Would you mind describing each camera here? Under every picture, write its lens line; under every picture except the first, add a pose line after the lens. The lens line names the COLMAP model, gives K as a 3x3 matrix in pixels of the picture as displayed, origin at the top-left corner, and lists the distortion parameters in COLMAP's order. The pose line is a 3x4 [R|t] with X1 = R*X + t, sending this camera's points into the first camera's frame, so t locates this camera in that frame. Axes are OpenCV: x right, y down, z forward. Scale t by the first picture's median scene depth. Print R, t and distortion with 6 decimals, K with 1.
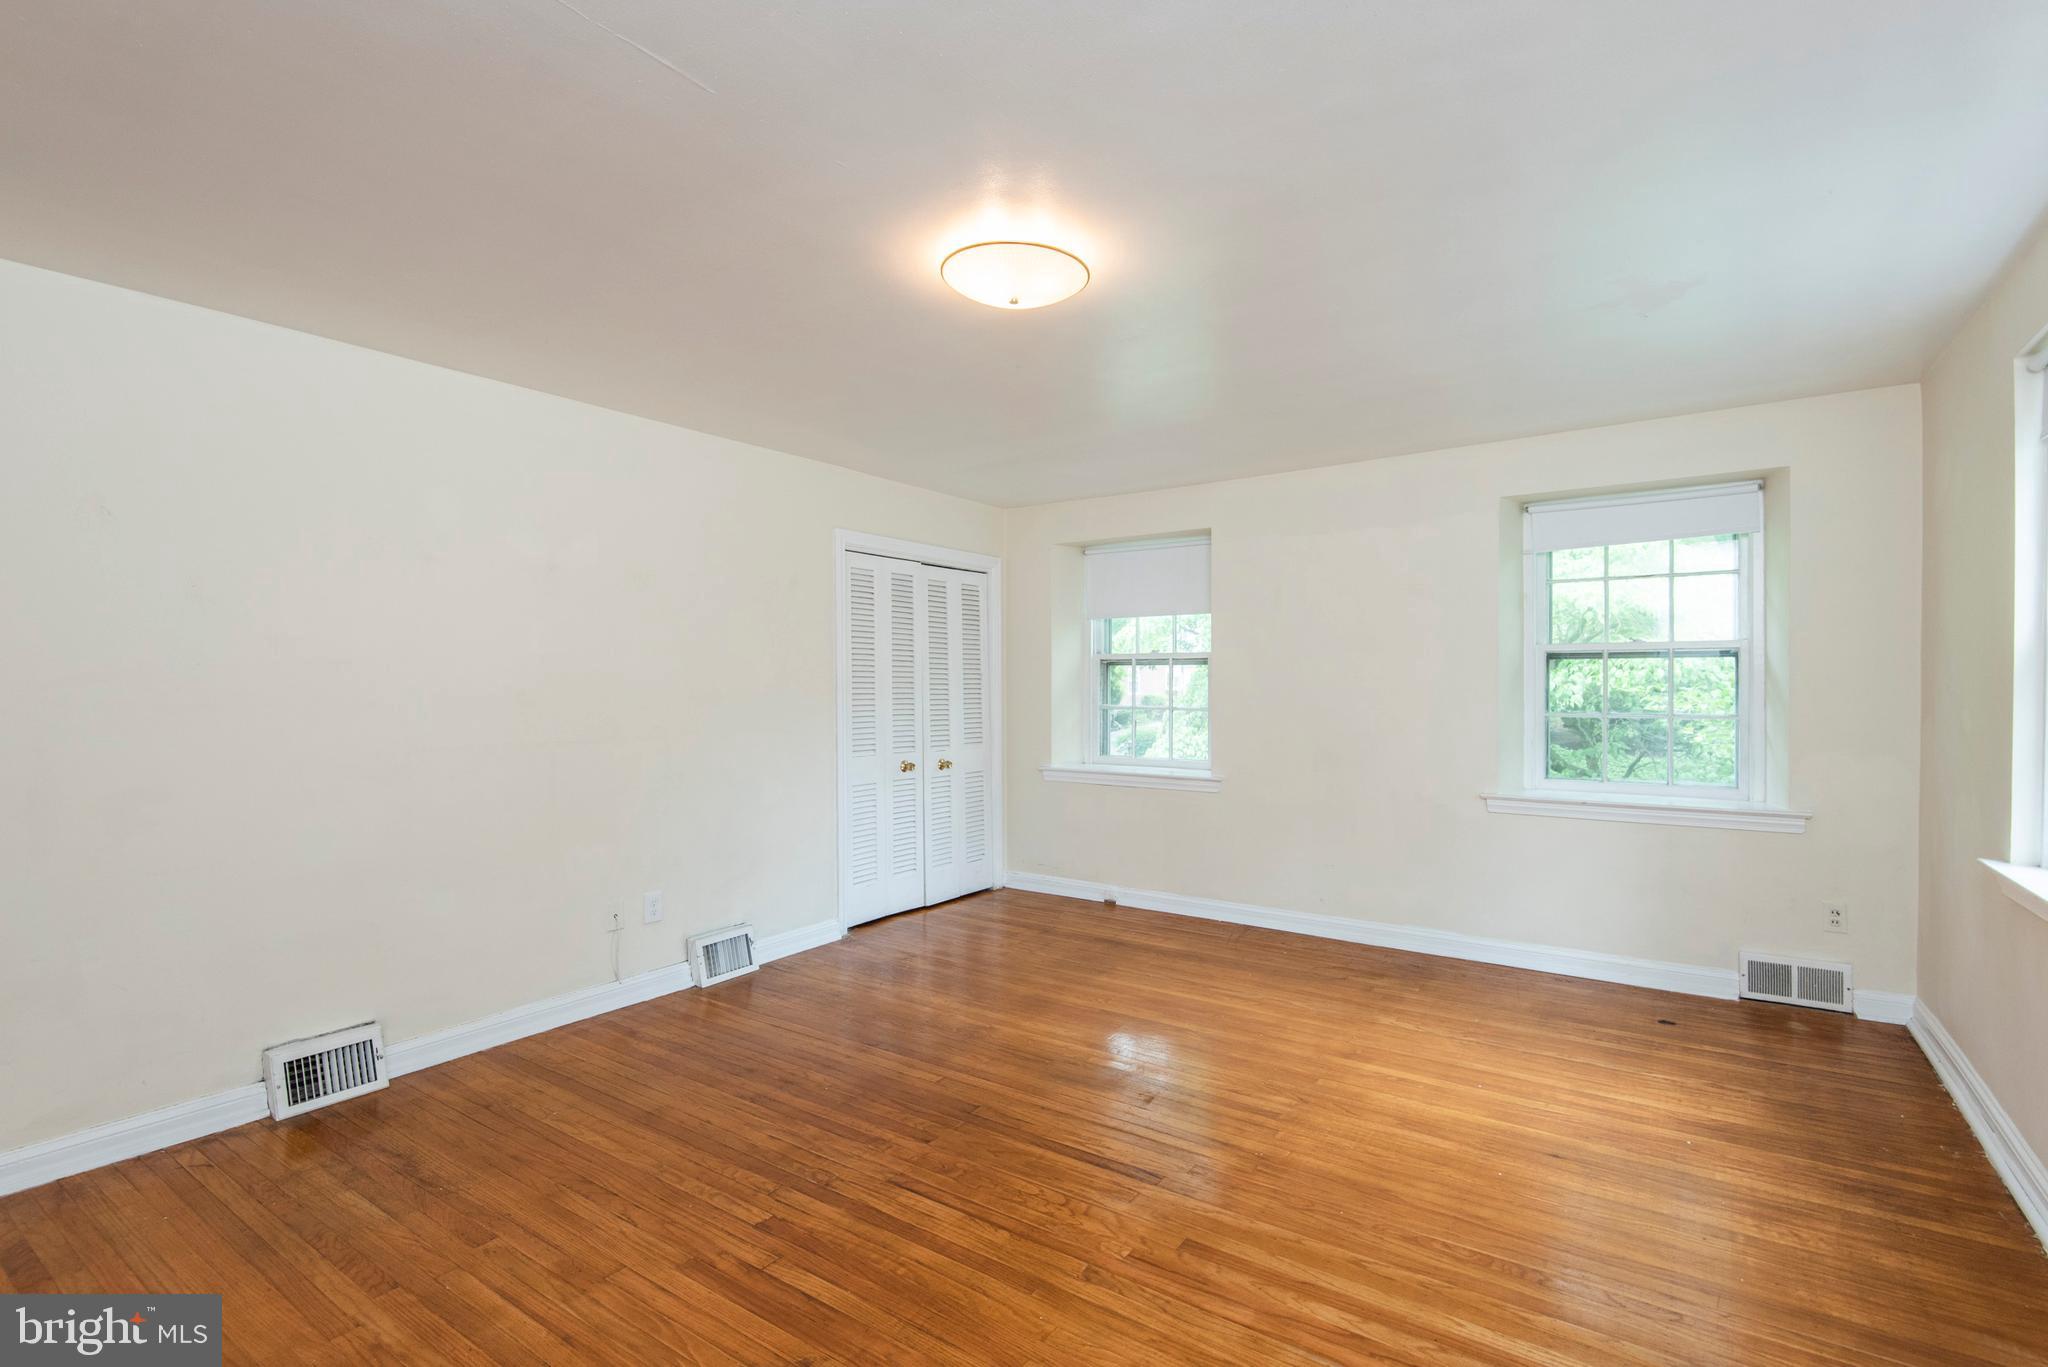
lens RADIAL K [[917.9, 0, 1017.7], [0, 917.9, 688.5], [0, 0, 1]] dist [0.038146, -0.021724]
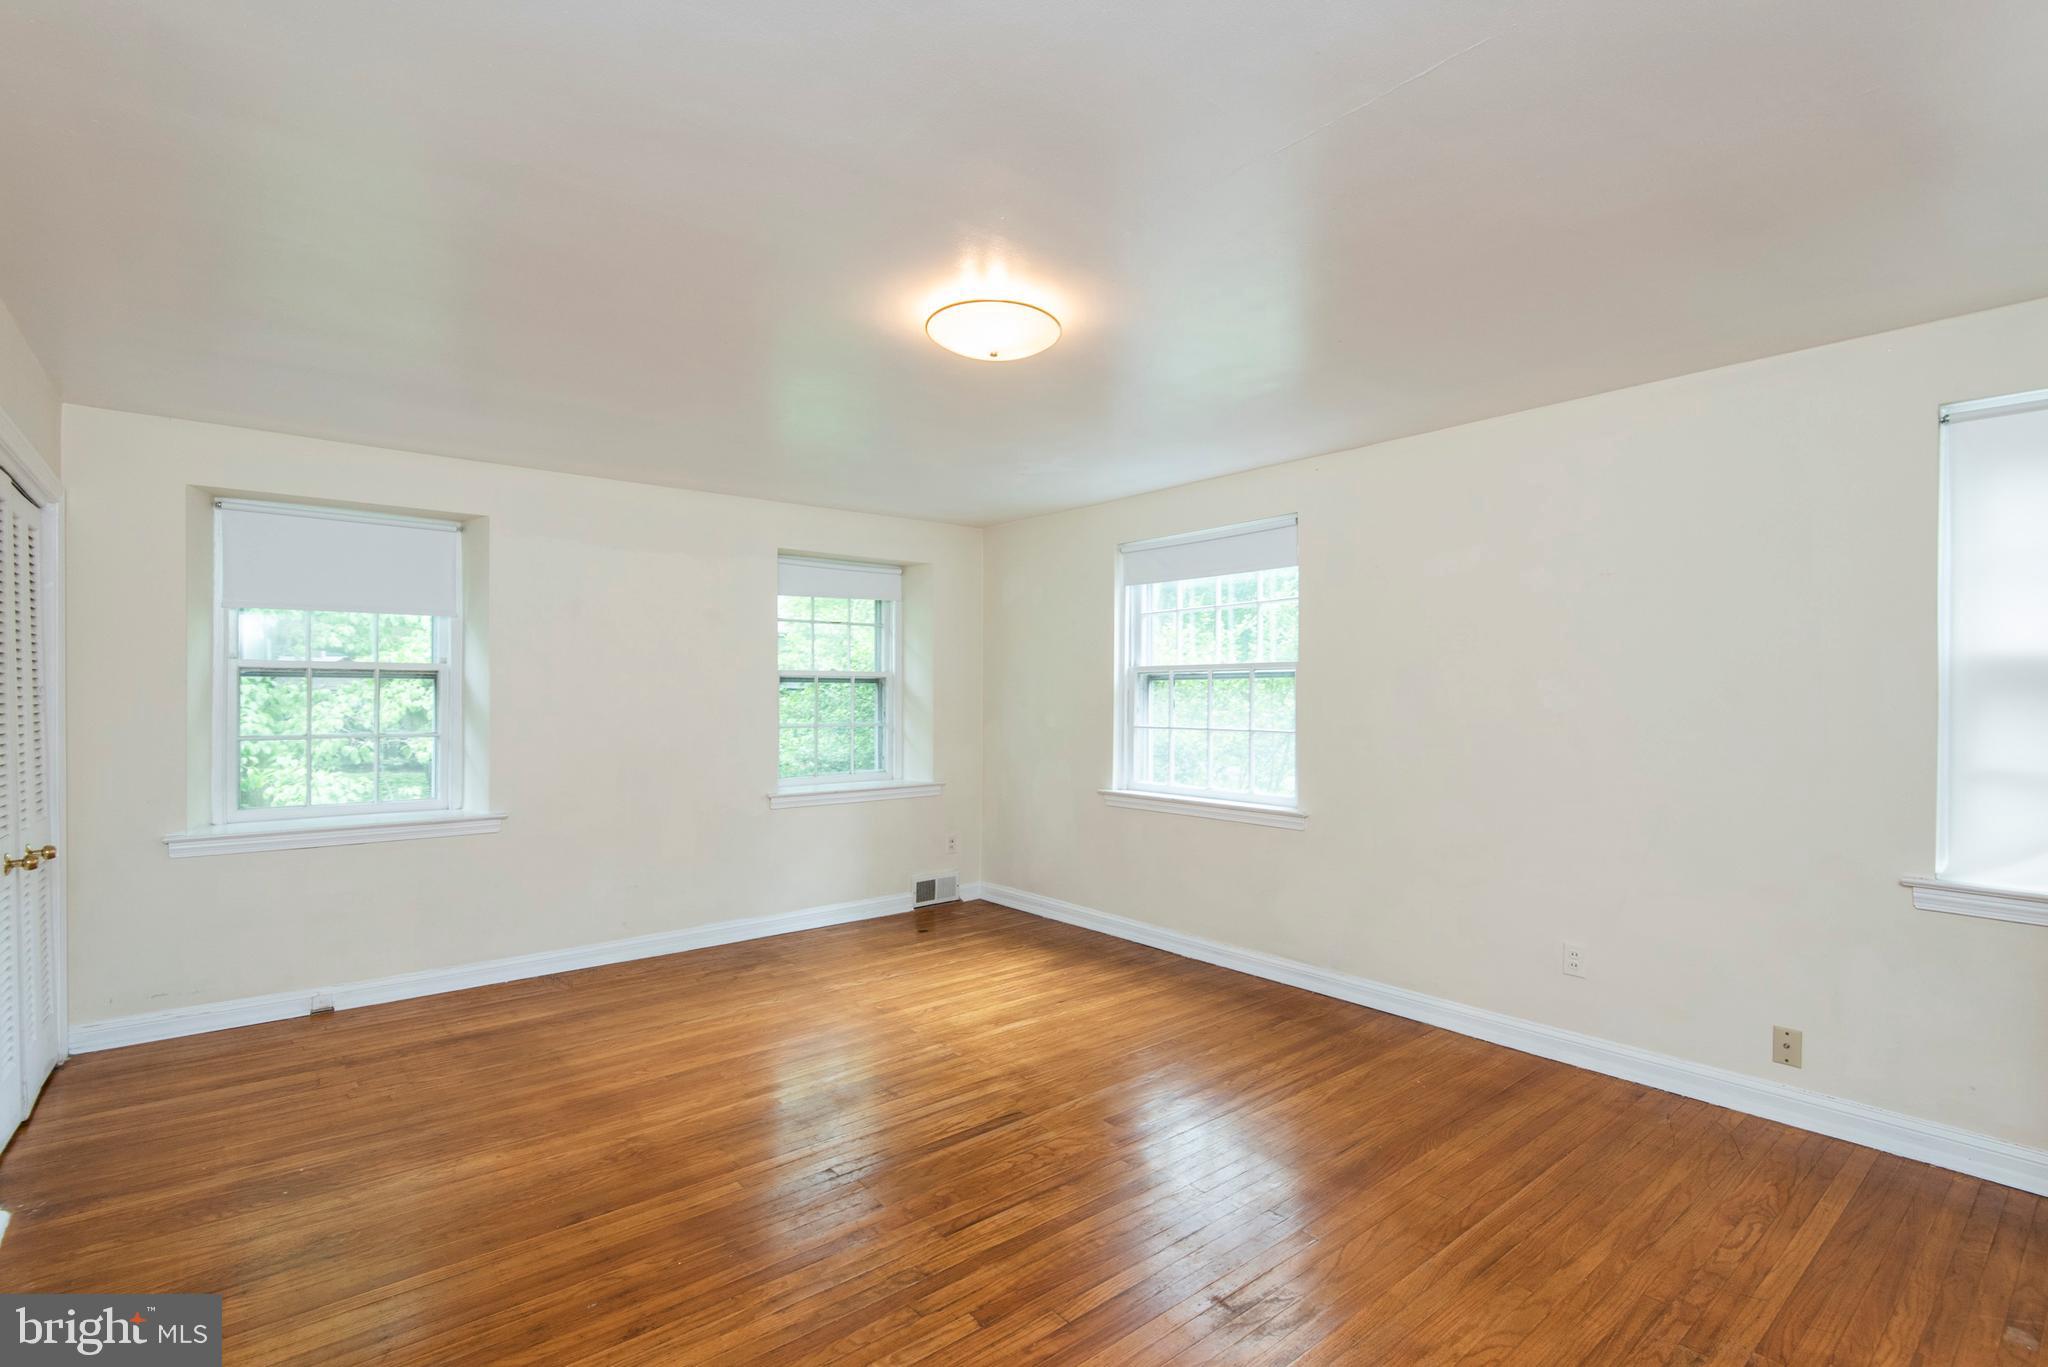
lens RADIAL K [[917.9, 0, 1017.7], [0, 917.9, 688.5], [0, 0, 1]] dist [0.038146, -0.021724]
pose [[0.304971, 0.011357, 0.952294, -0.626594], [0.009137, 0.999848, -0.014850, -0.002182], [-0.952318, 0.013230, 0.304821, 0.396513]]
